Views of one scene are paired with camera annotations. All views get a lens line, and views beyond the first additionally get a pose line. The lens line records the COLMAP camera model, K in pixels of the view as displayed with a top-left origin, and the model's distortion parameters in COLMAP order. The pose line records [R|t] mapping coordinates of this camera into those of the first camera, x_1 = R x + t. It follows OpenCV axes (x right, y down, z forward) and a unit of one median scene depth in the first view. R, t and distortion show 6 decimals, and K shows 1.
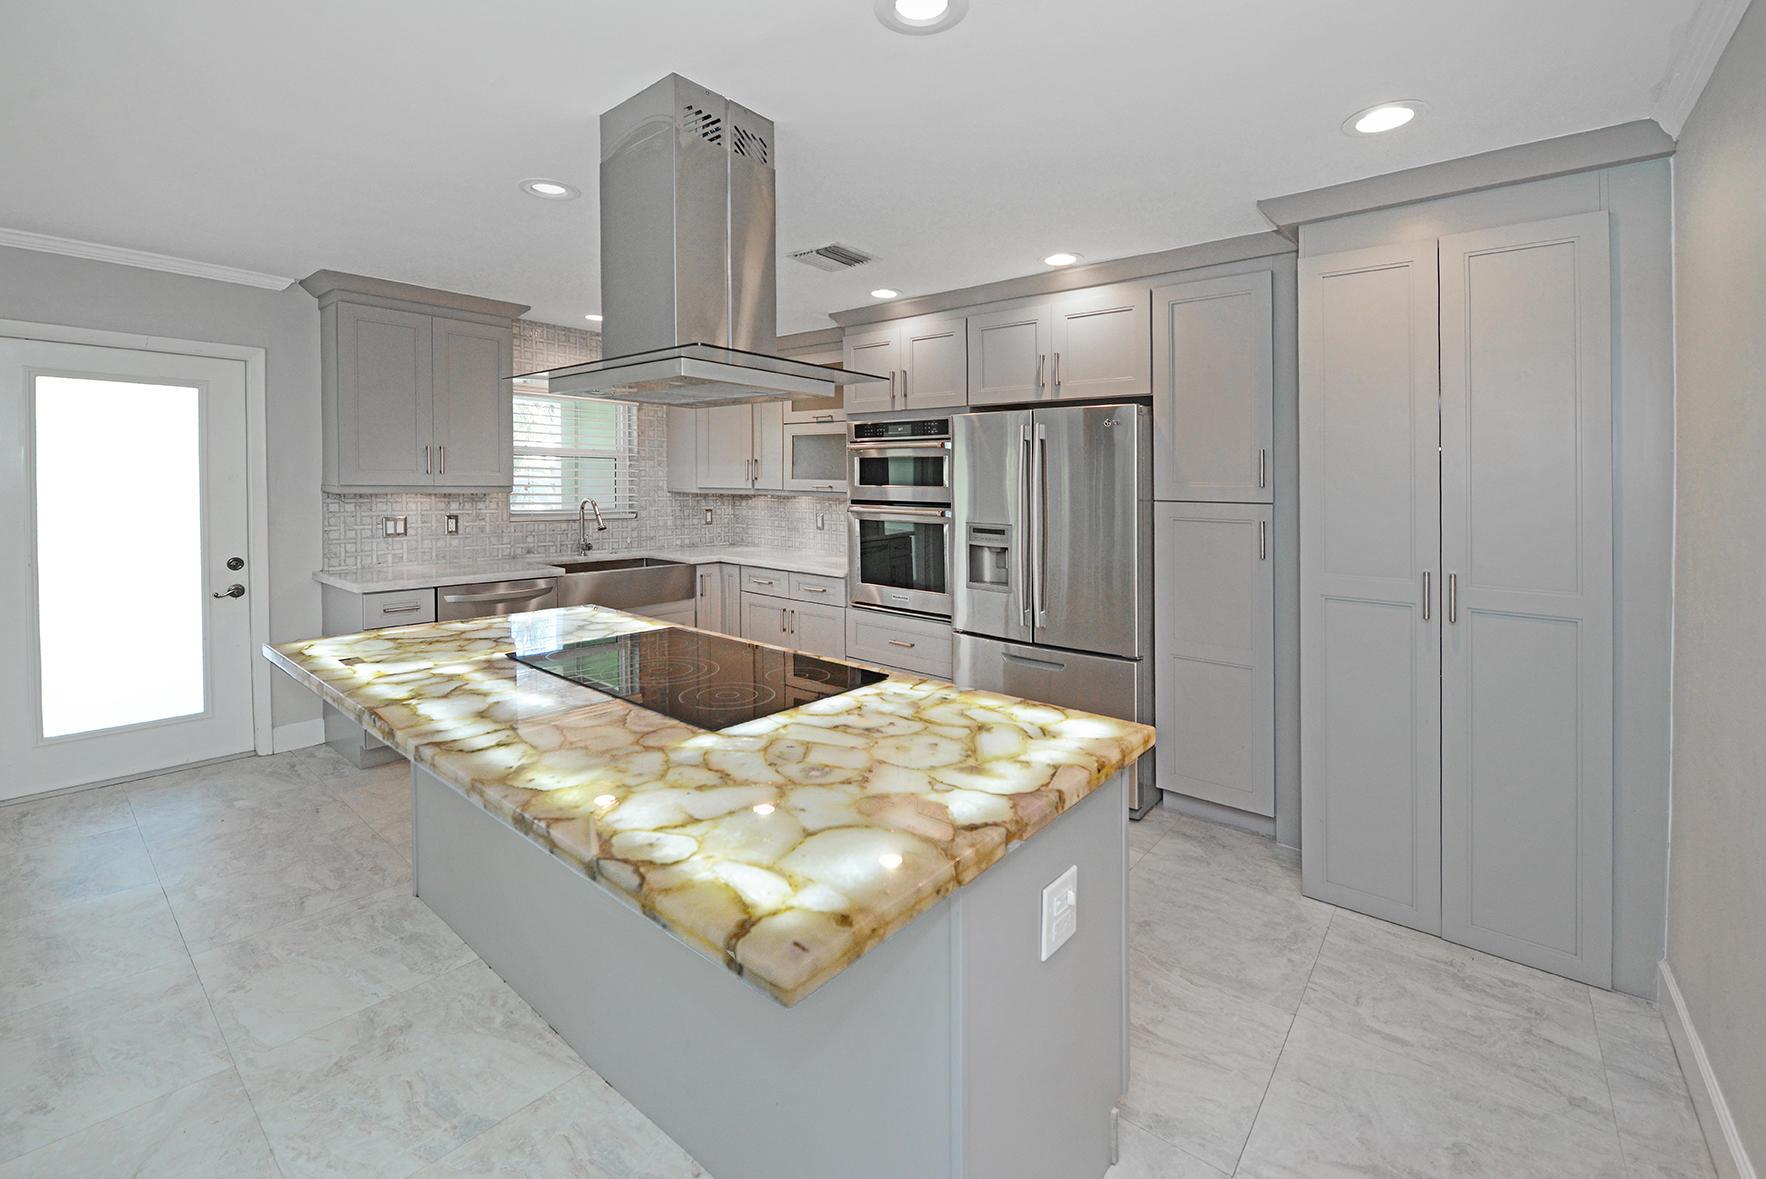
lens RADIAL K [[711.7, 0, 873.0], [0, 711.7, 516.3], [0, 0, 1]] dist [-0.017503, -0.000370]
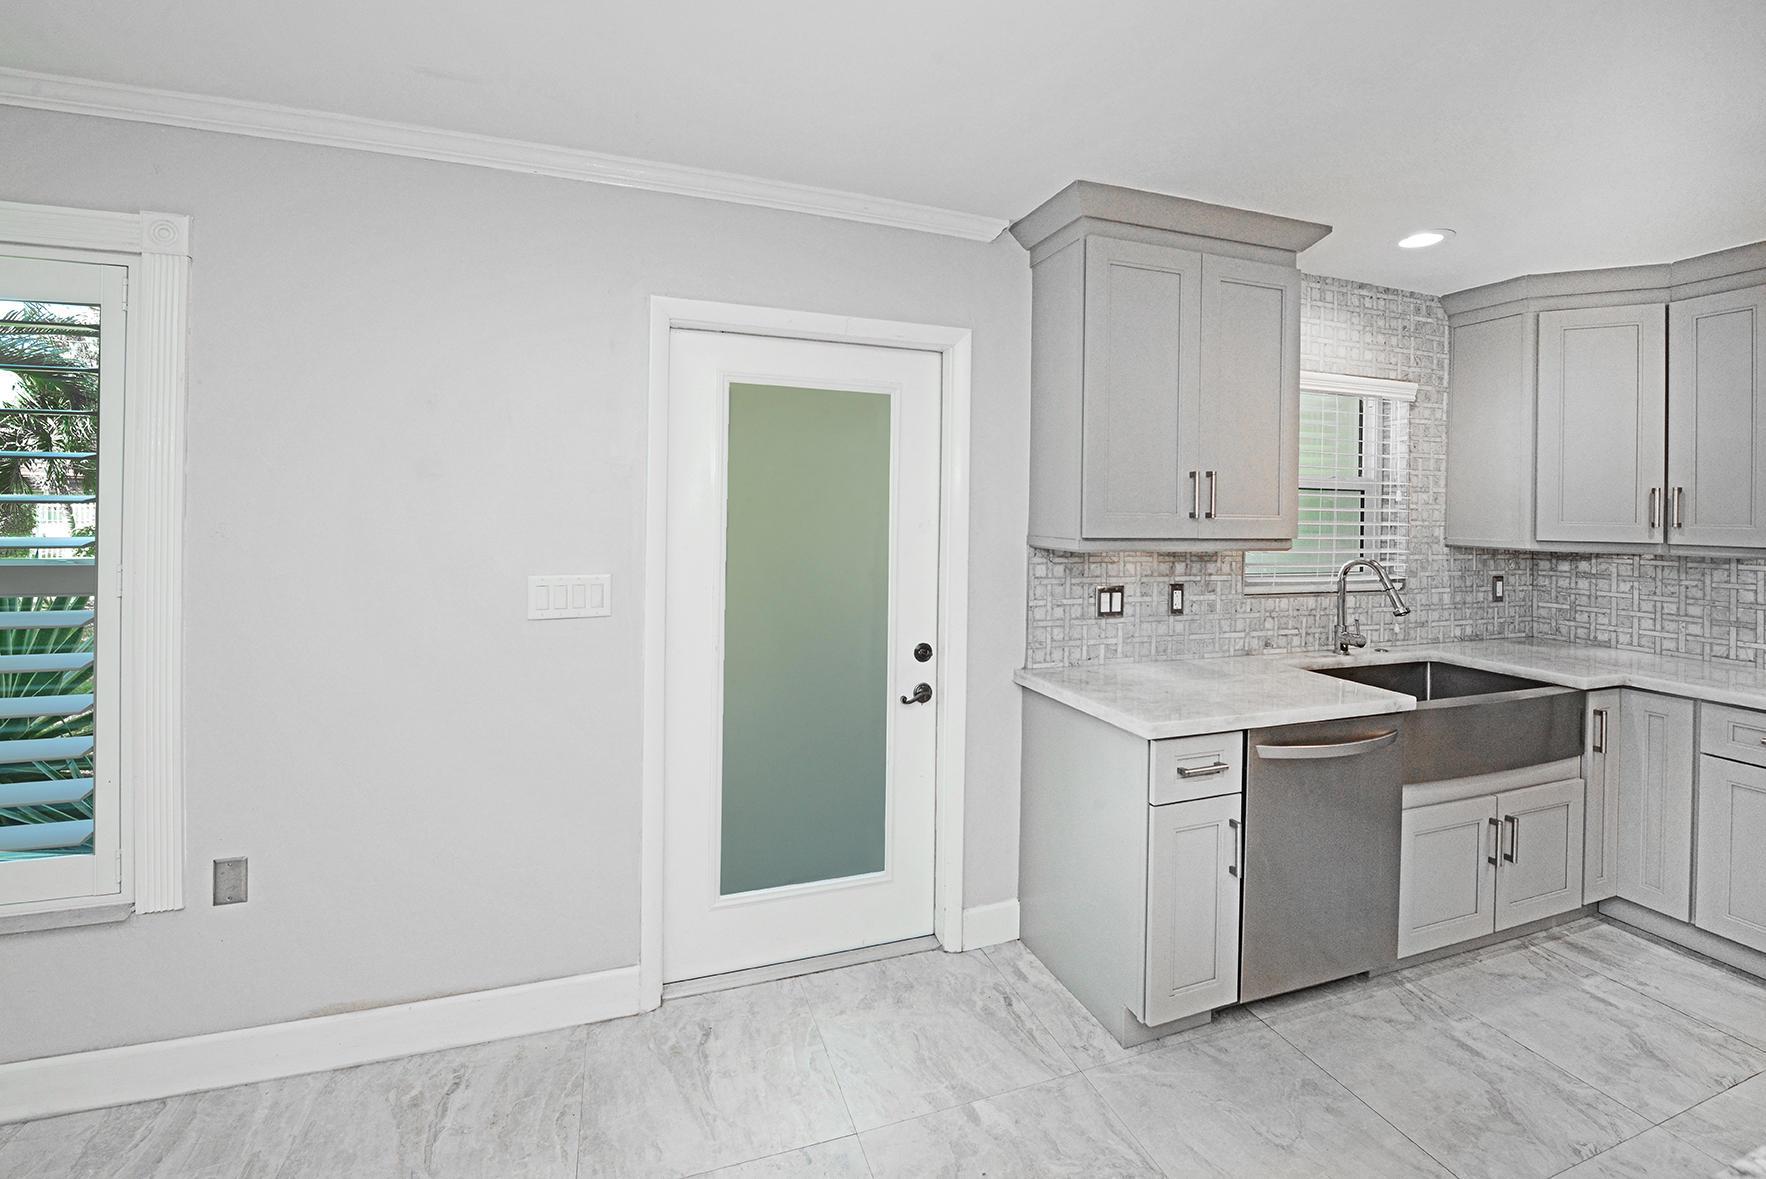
lens RADIAL K [[711.7, 0, 873.0], [0, 711.7, 516.3], [0, 0, 1]] dist [-0.017503, -0.000370]
pose [[0.840344, 0.001832, -0.542050, -0.479331], [-0.029173, 0.998698, -0.041852, -0.026702], [0.541267, 0.050983, 0.839303, 0.327010]]
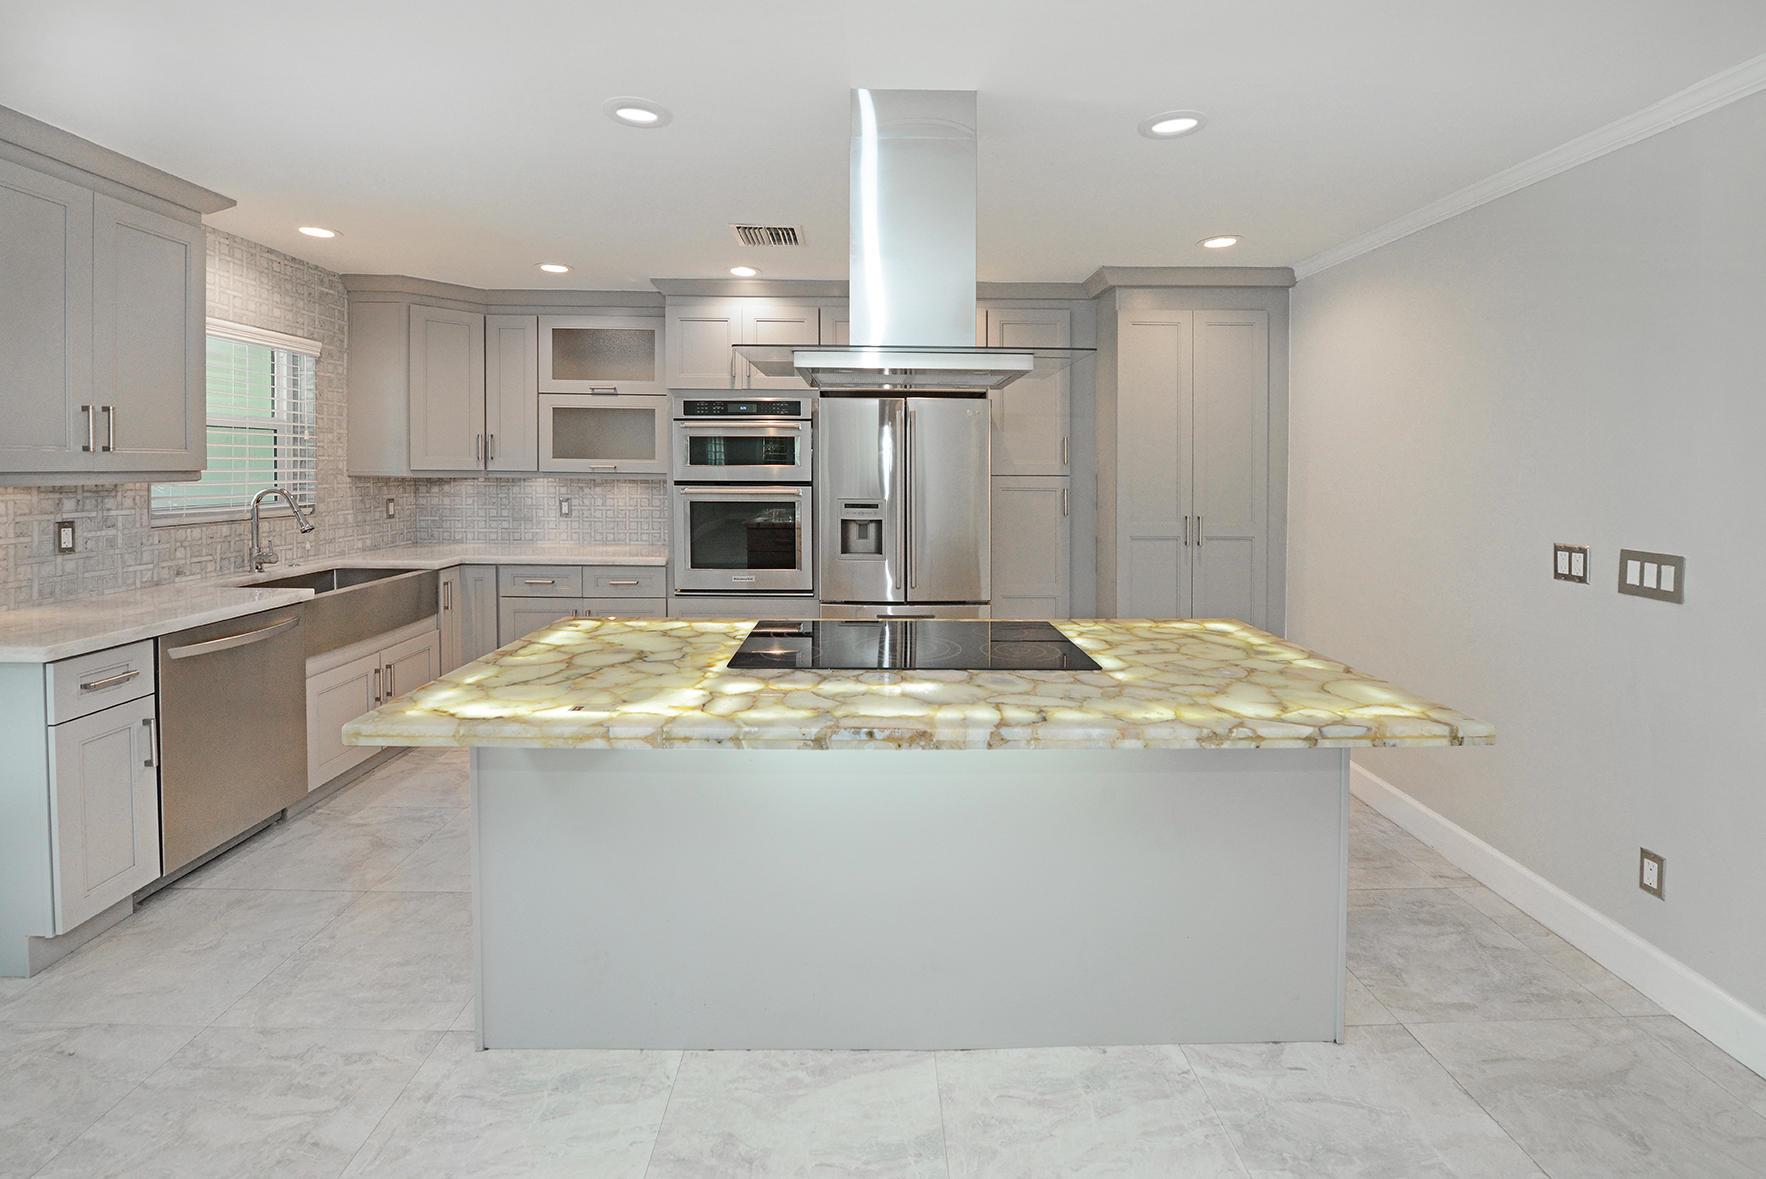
lens RADIAL K [[736.1, 0, 877.3], [0, 736.1, 476.5], [0, 0, 1]] dist [-0.020365, -0.000670]
pose [[0.765978, -0.018401, 0.642603, -0.455896], [0.034689, 0.999317, -0.012734, -0.007498], [-0.641930, 0.032045, 0.766093, 0.097274]]
